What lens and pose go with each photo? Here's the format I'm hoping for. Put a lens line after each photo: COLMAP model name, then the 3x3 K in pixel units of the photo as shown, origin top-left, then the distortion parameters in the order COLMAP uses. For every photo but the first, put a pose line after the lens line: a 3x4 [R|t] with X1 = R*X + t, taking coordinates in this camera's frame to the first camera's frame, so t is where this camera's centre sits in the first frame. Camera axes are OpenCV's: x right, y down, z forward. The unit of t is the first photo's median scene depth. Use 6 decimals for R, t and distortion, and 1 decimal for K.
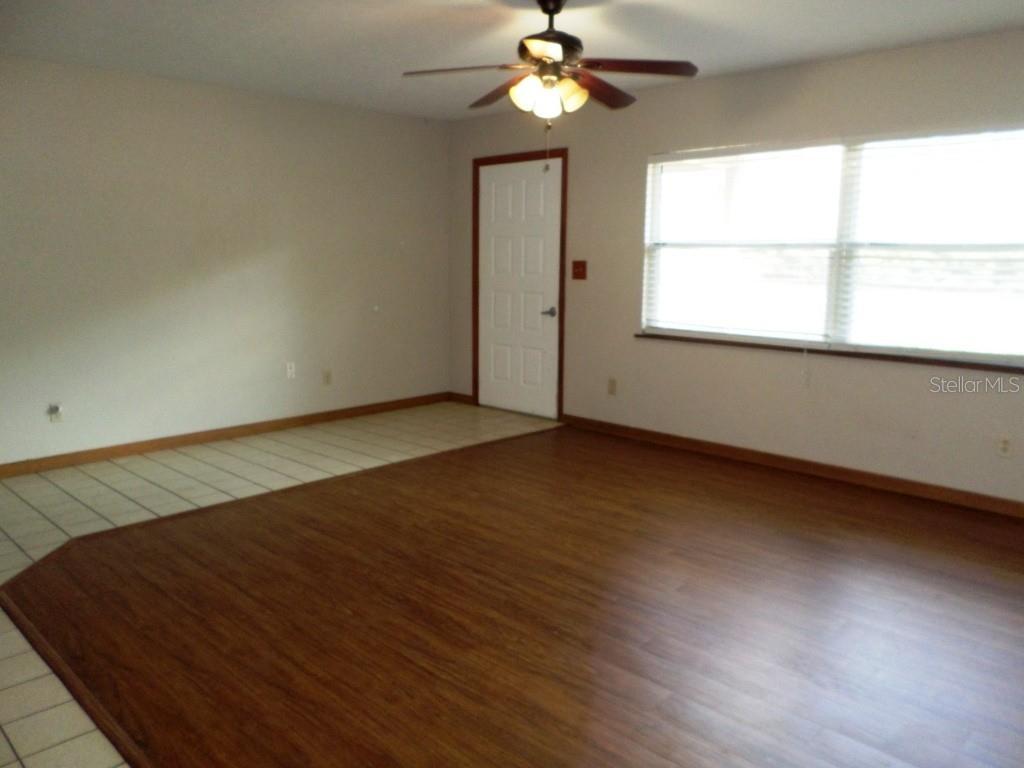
lens RADIAL K [[795.1, 0, 512.0], [0, 795.1, 384.0], [0, 0, 1]] dist [-0.009482, -0.005869]
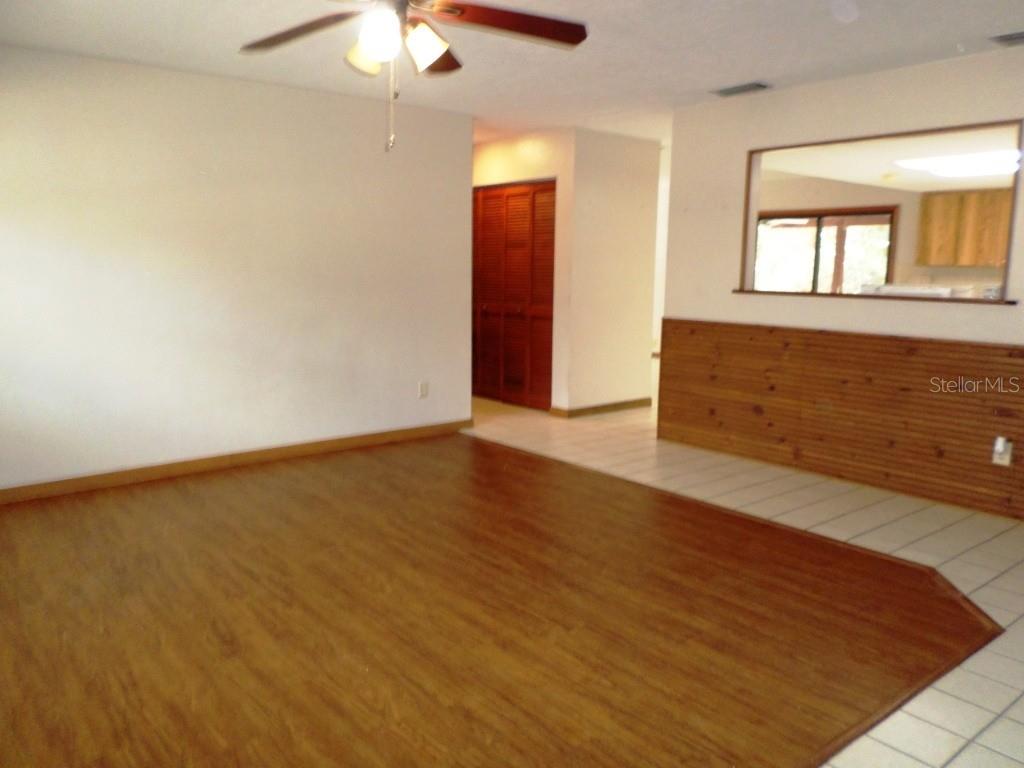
lens RADIAL K [[795.1, 0, 512.0], [0, 795.1, 384.0], [0, 0, 1]] dist [-0.009482, -0.005869]
pose [[-0.994244, -0.024879, 0.104209, -0.141260], [0.007870, 0.953079, 0.302619, -0.264051], [-0.106849, 0.301697, -0.947398, 1.629923]]
